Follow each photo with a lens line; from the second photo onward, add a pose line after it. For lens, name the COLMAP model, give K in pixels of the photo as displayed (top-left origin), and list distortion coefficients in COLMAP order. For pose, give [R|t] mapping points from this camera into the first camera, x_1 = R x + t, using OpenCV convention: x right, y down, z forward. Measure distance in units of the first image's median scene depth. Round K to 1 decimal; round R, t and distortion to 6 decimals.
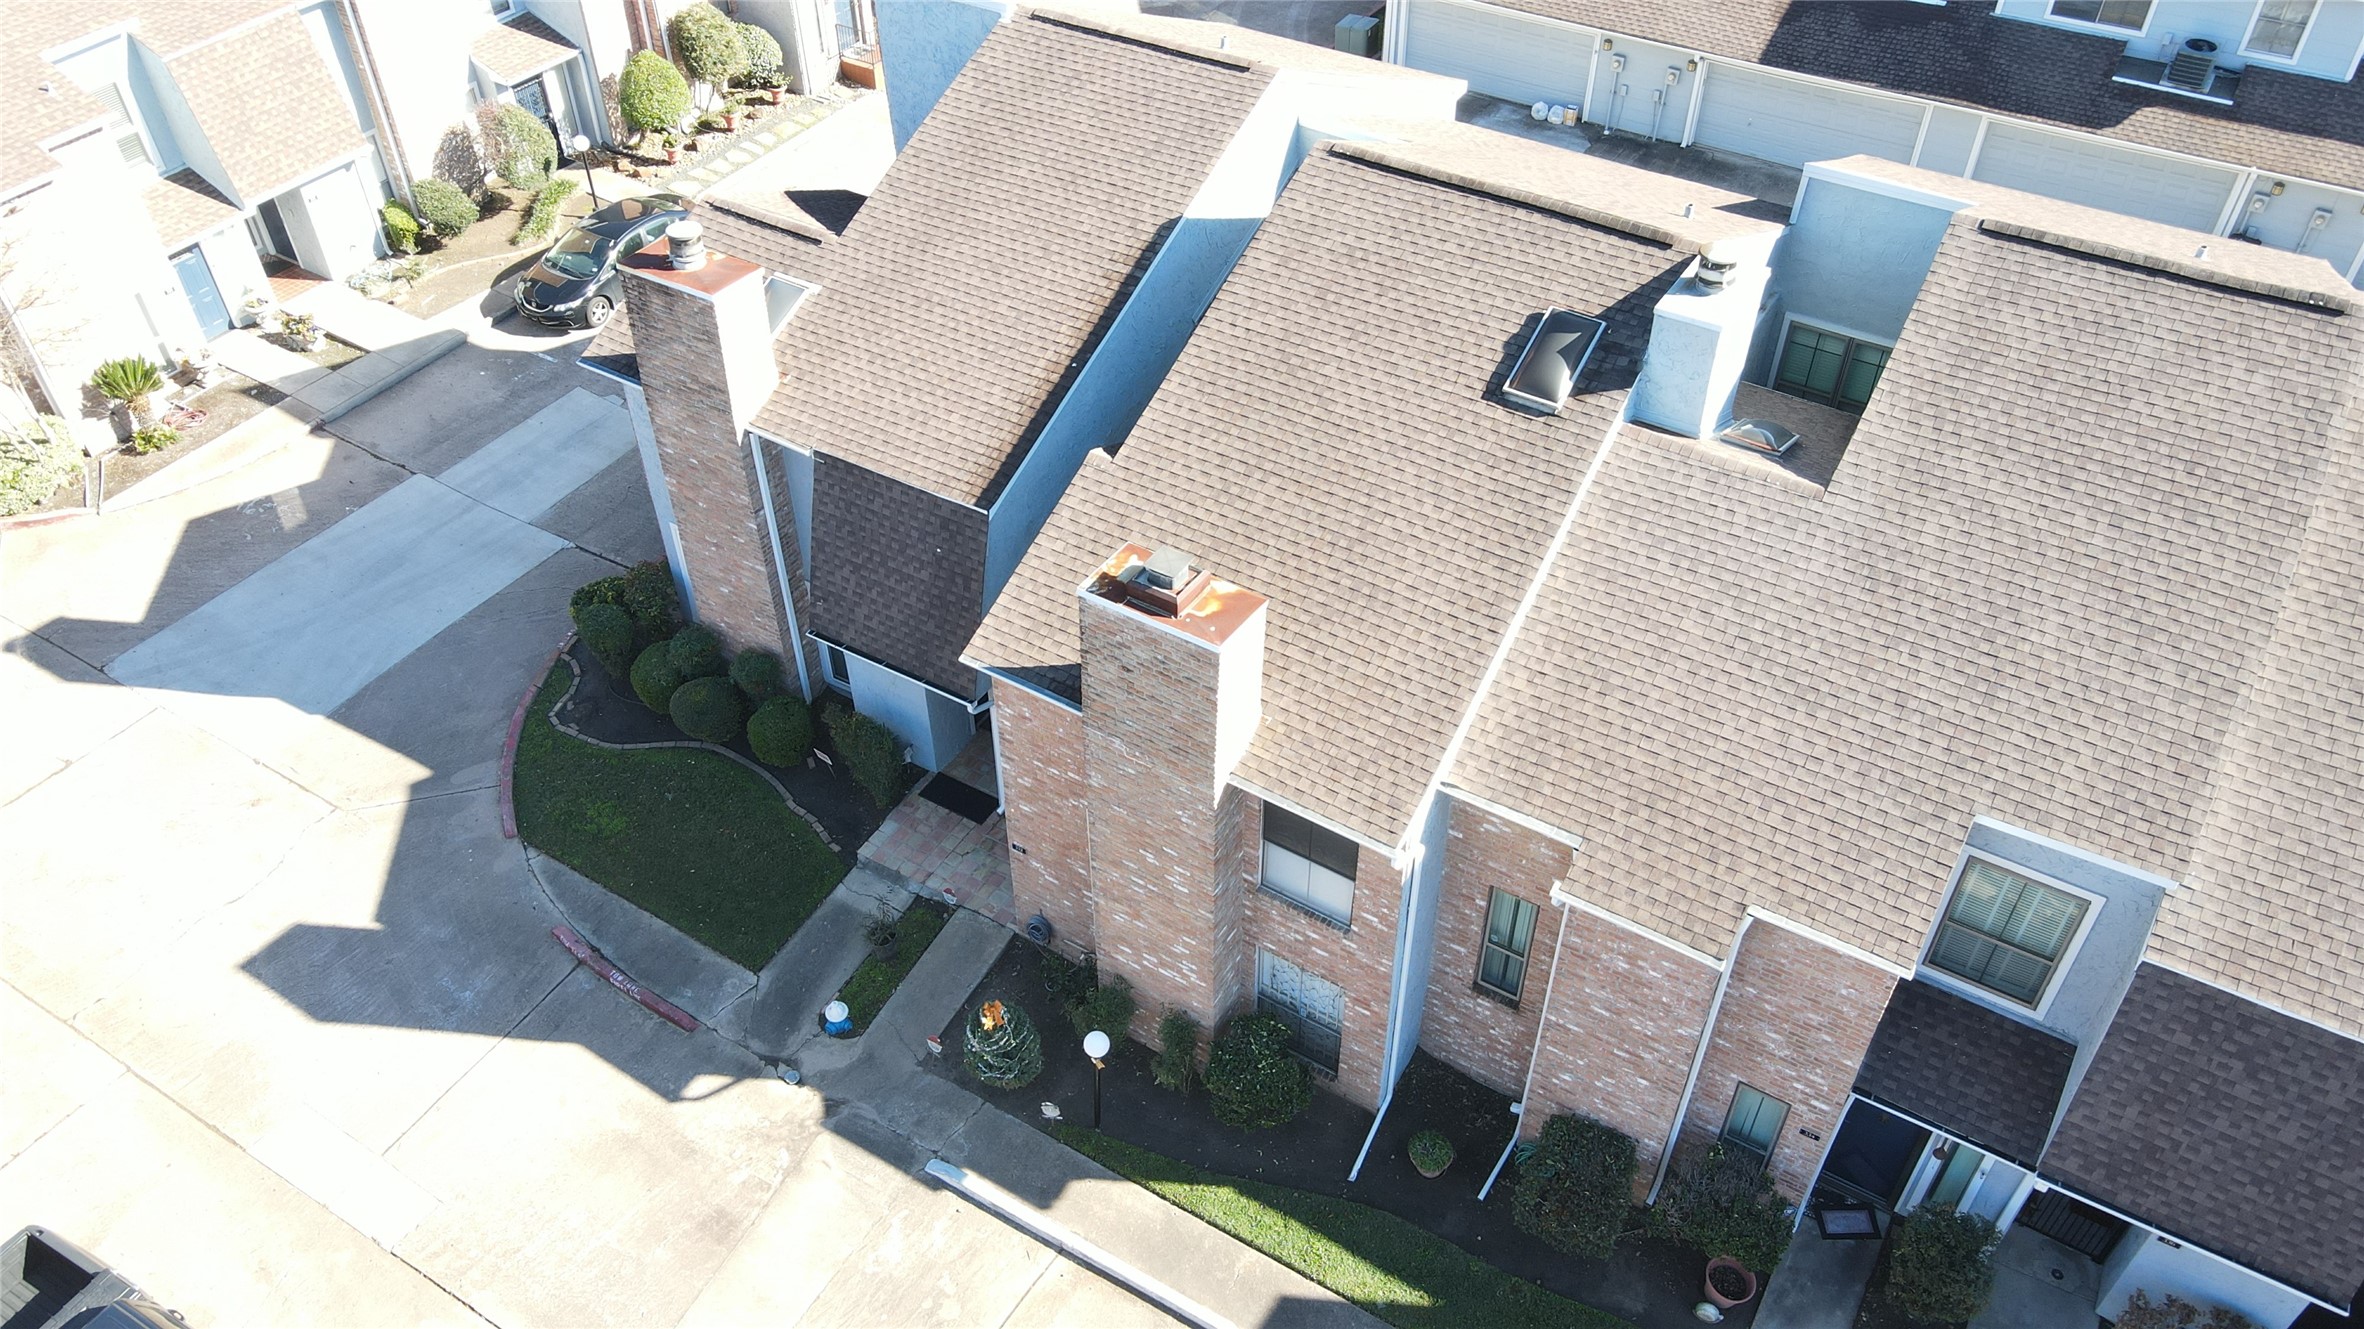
lens RADIAL K [[1763.4, 0, 1180.9], [0, 1763.4, 664.7], [0, 0, 1]] dist [0.006191, 0.000609]
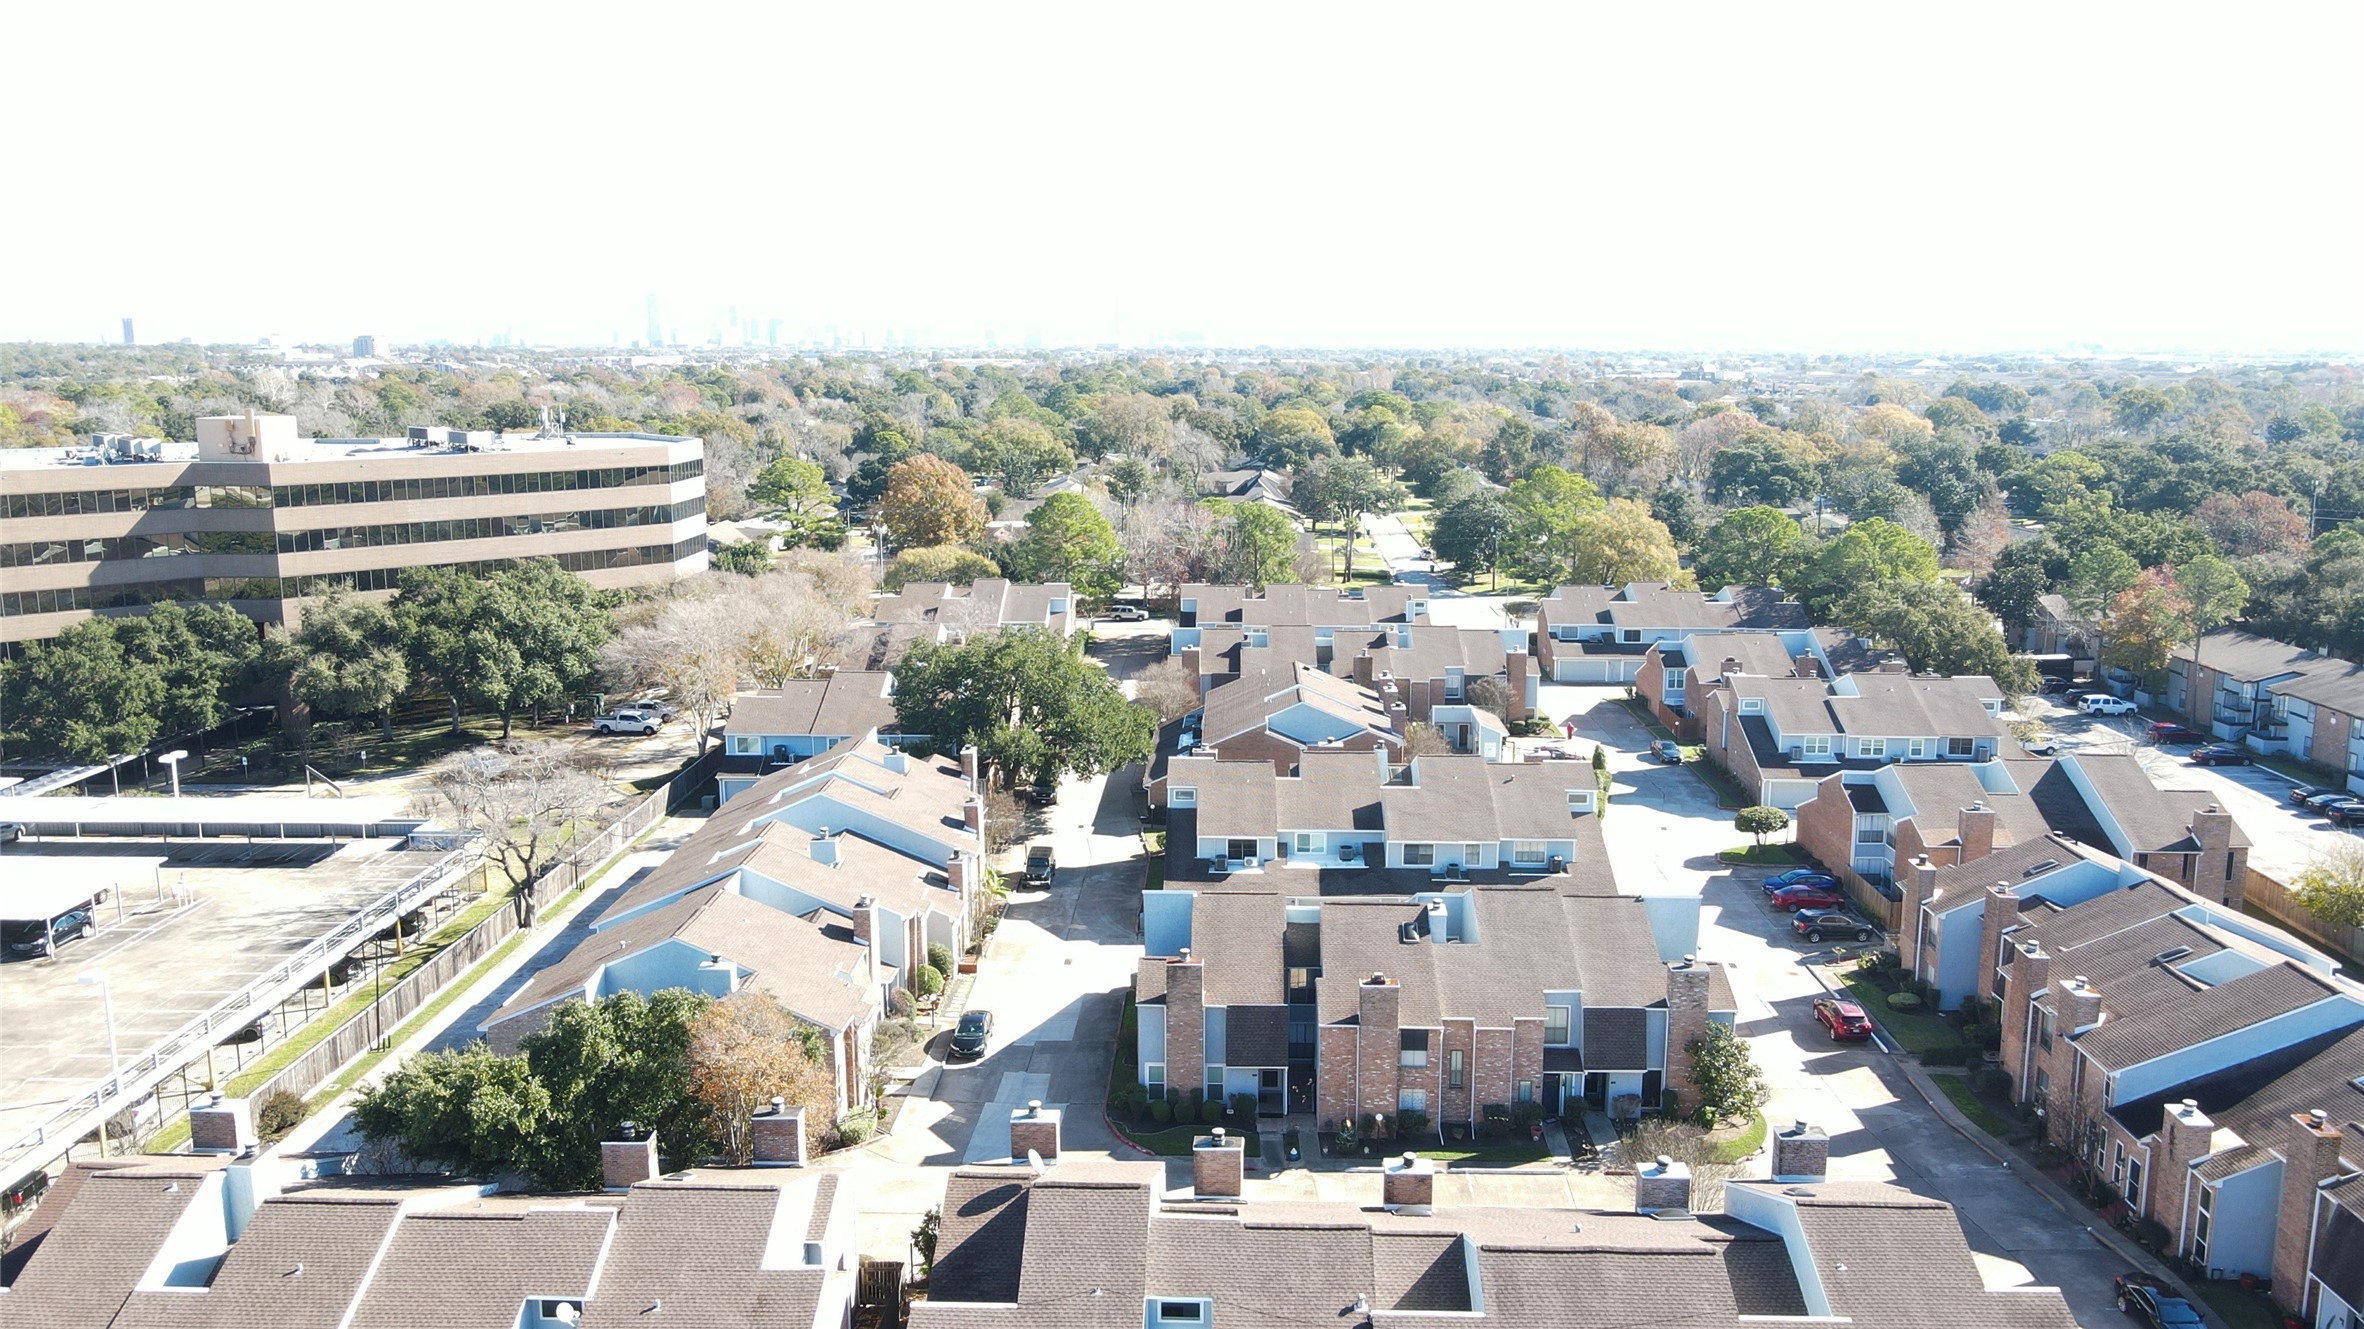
lens RADIAL K [[1763.4, 0, 1181.5], [0, 1763.4, 665.2], [0, 0, 1]] dist [0.006191, 0.000609]
pose [[0.861118, -0.078878, 0.502248, -2.292170], [0.335723, 0.830090, -0.445242, 0.975949], [-0.381792, 0.552022, 0.741287, -2.225098]]
